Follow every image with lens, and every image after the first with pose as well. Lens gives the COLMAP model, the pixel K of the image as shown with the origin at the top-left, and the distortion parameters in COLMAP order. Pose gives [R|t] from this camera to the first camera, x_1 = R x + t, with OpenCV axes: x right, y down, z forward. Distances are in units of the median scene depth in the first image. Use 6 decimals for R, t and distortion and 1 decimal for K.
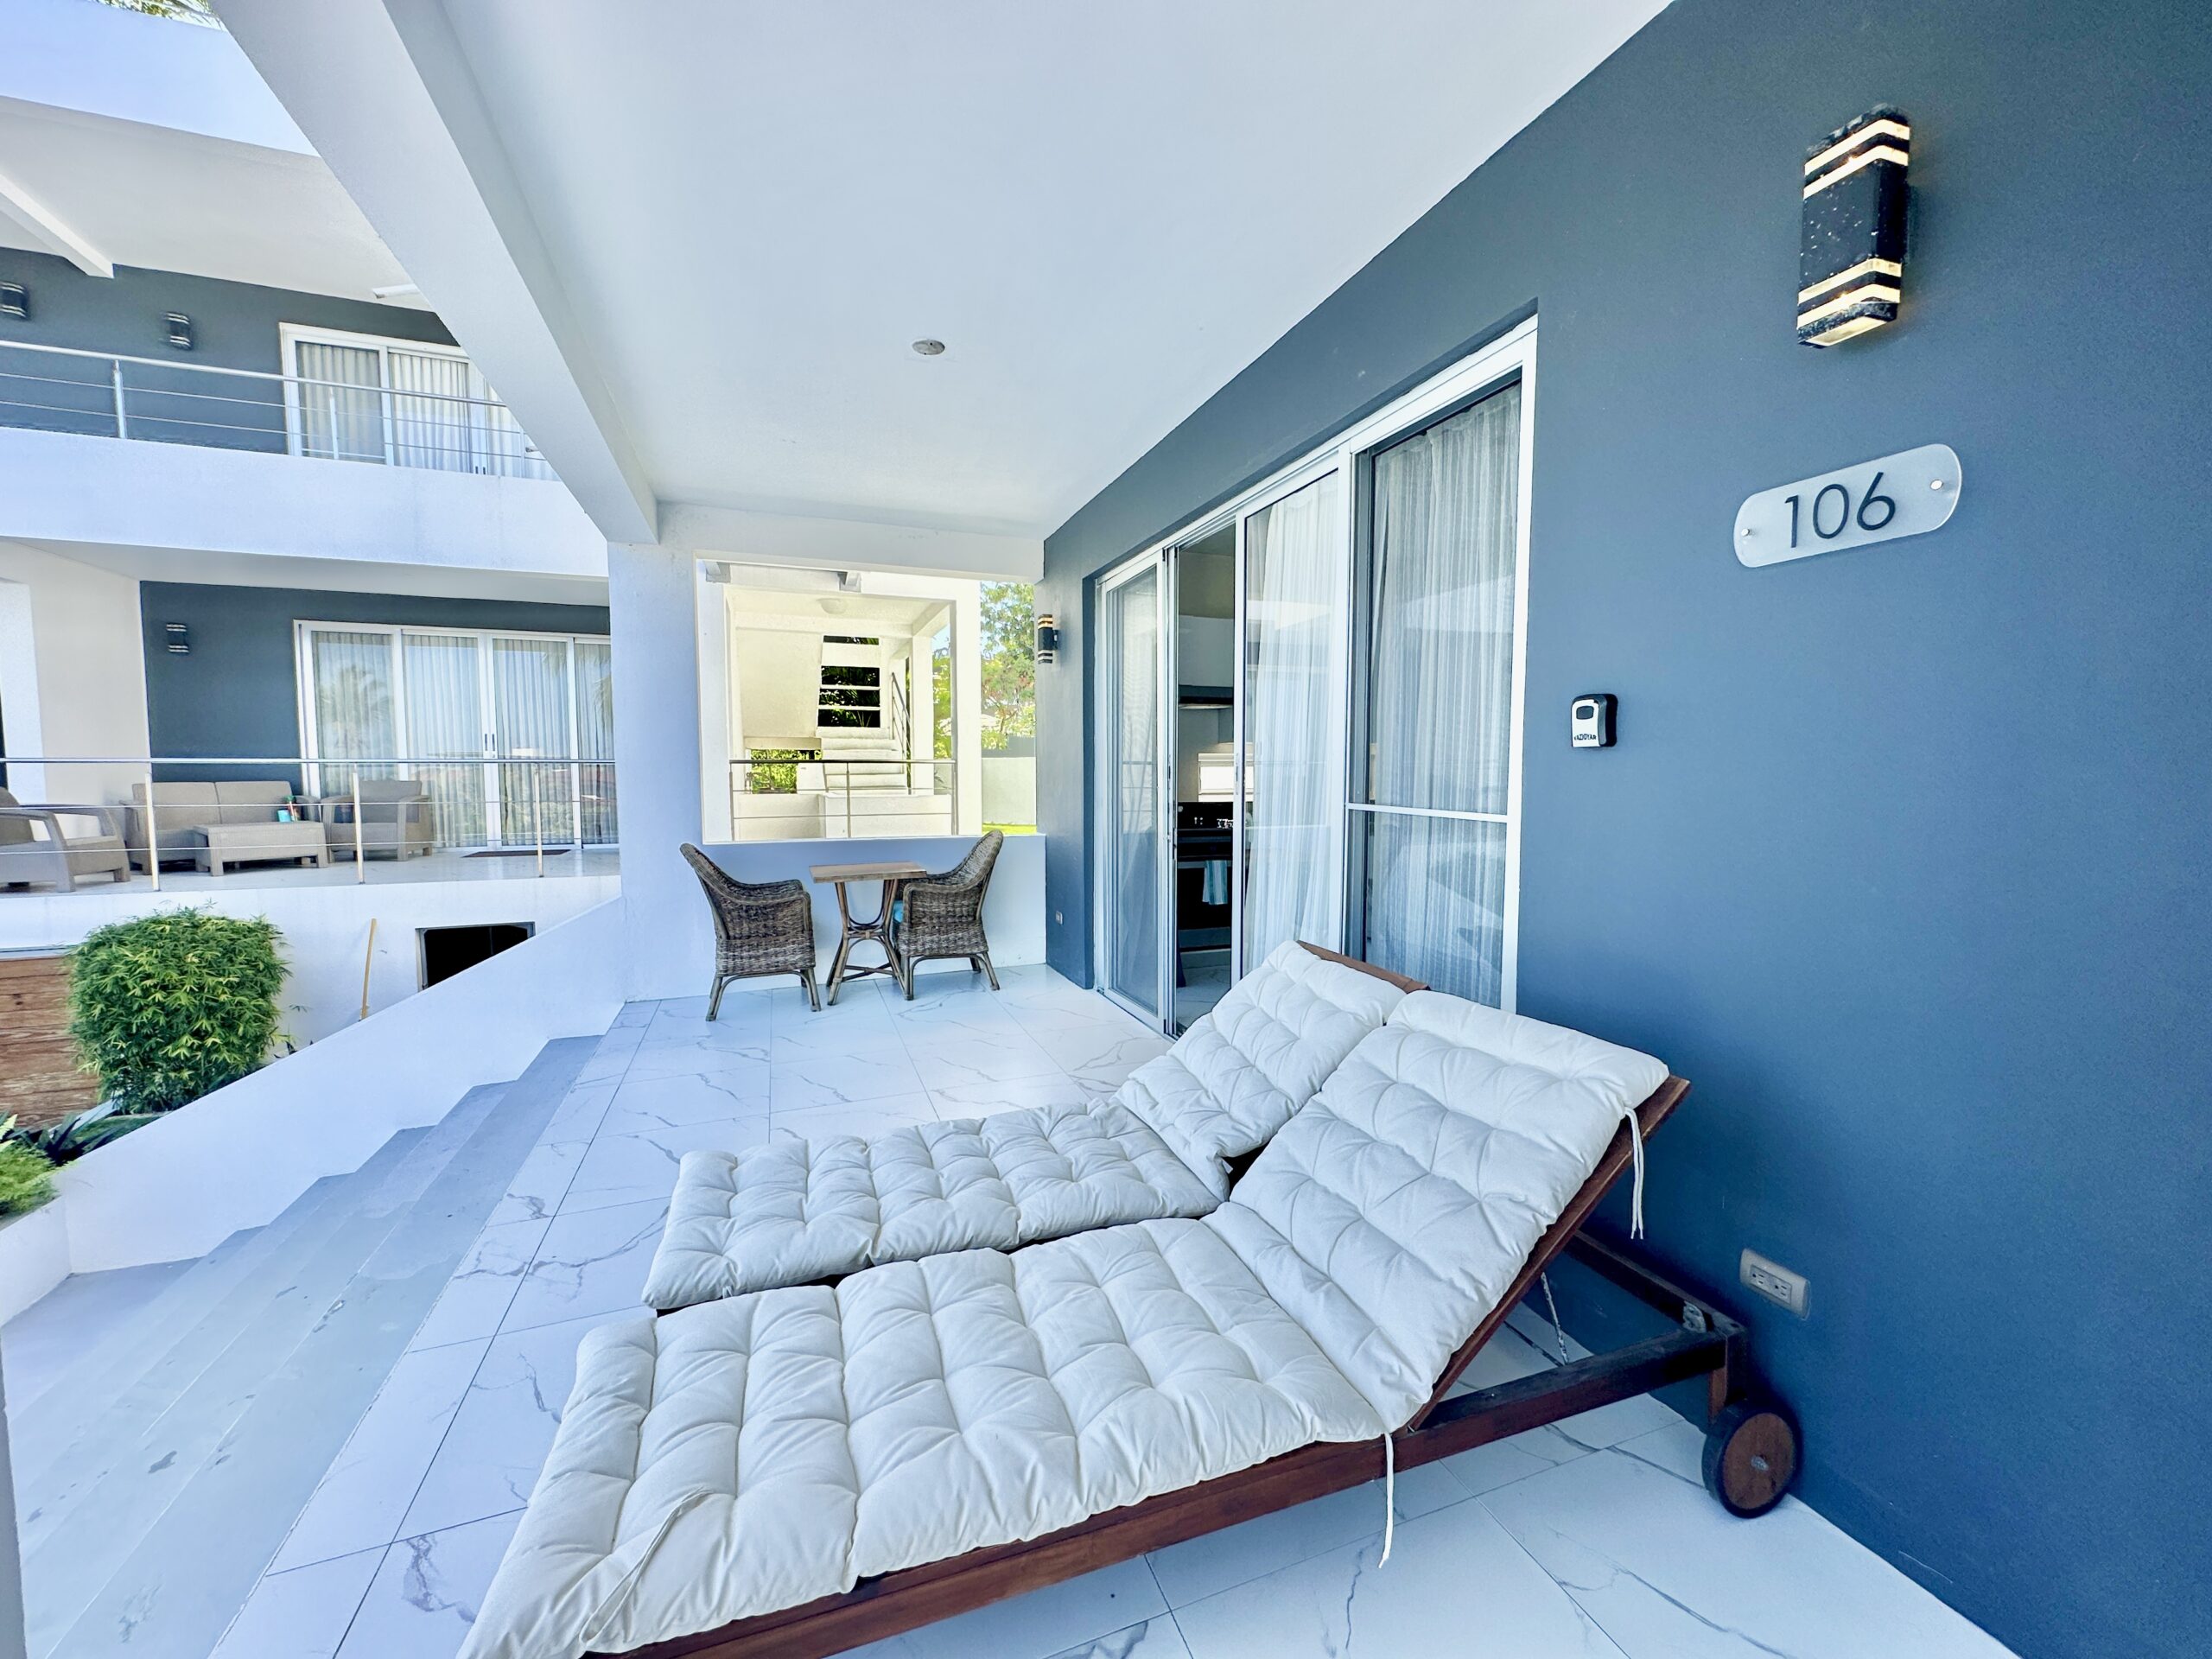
lens RADIAL K [[882.0, 0, 1106.0], [0, 882.0, 829.5], [0, 0, 1]] dist [-0.000769, -0.000032]
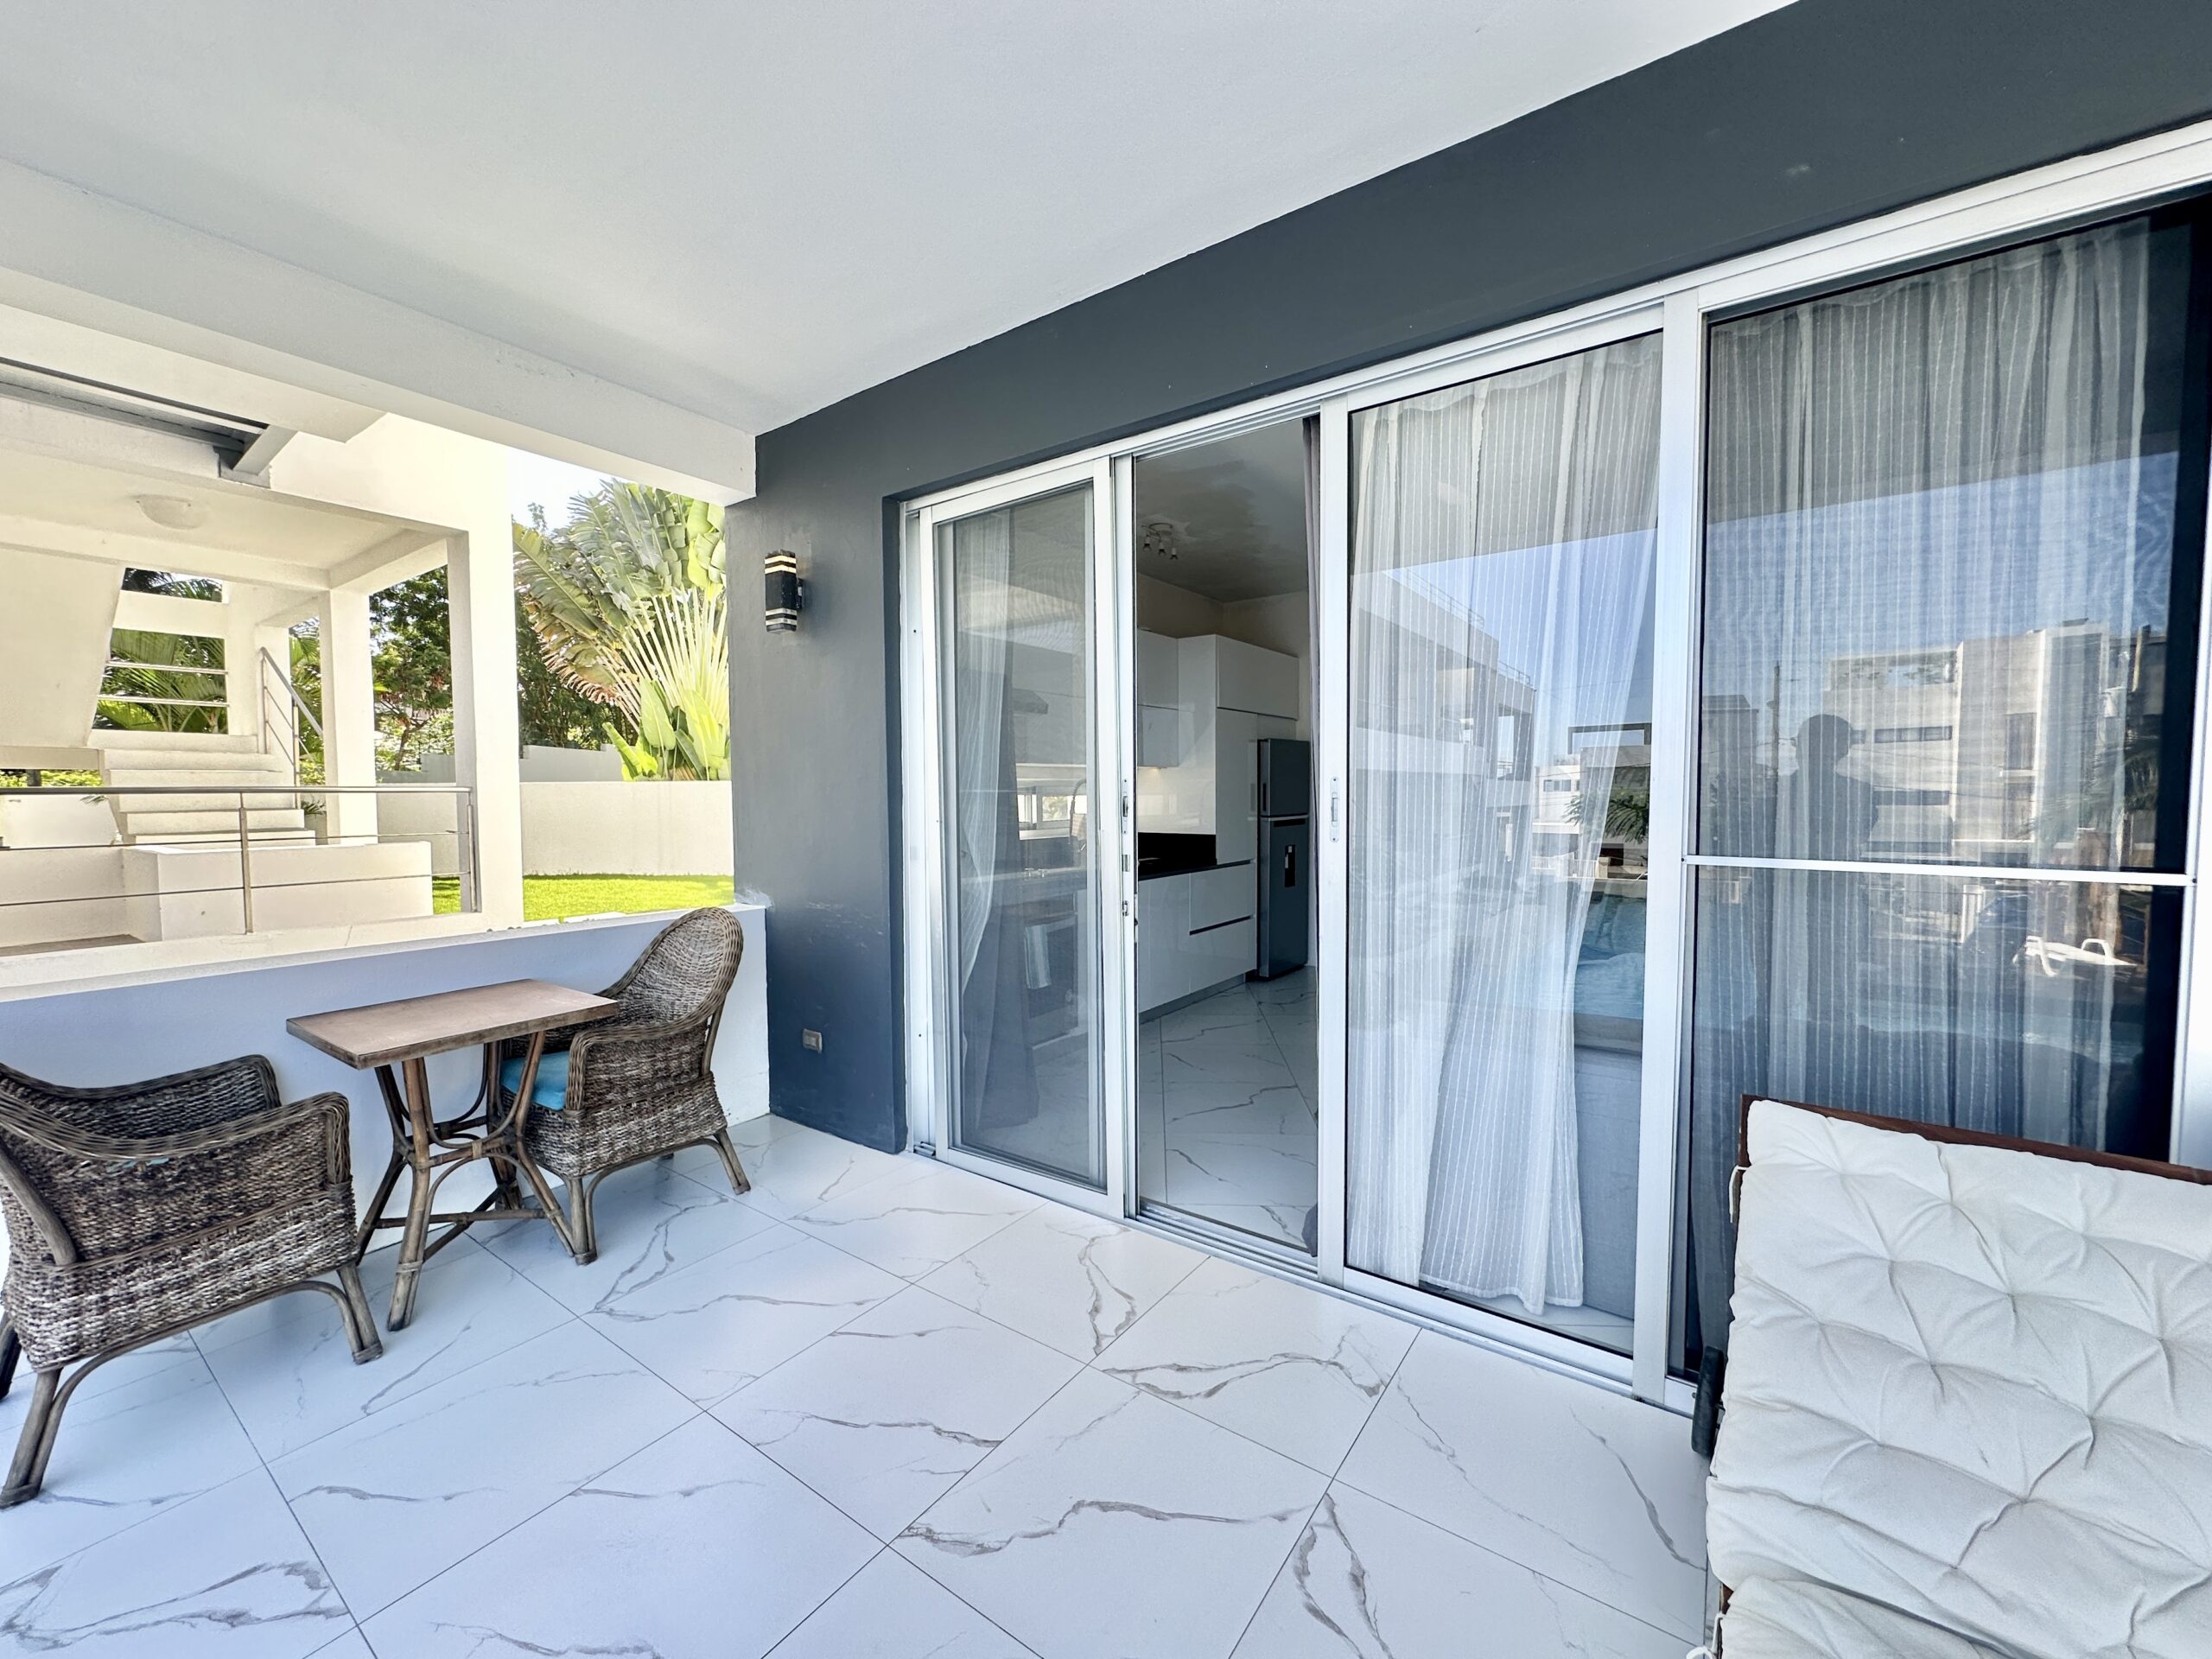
lens RADIAL K [[882.0, 0, 1106.0], [0, 882.0, 829.5], [0, 0, 1]] dist [-0.000769, -0.000032]
pose [[0.830677, -0.027482, 0.556076, -0.244564], [0.043996, 0.998898, -0.016356, -0.032124], [-0.555013, 0.038052, 0.830971, 0.396787]]
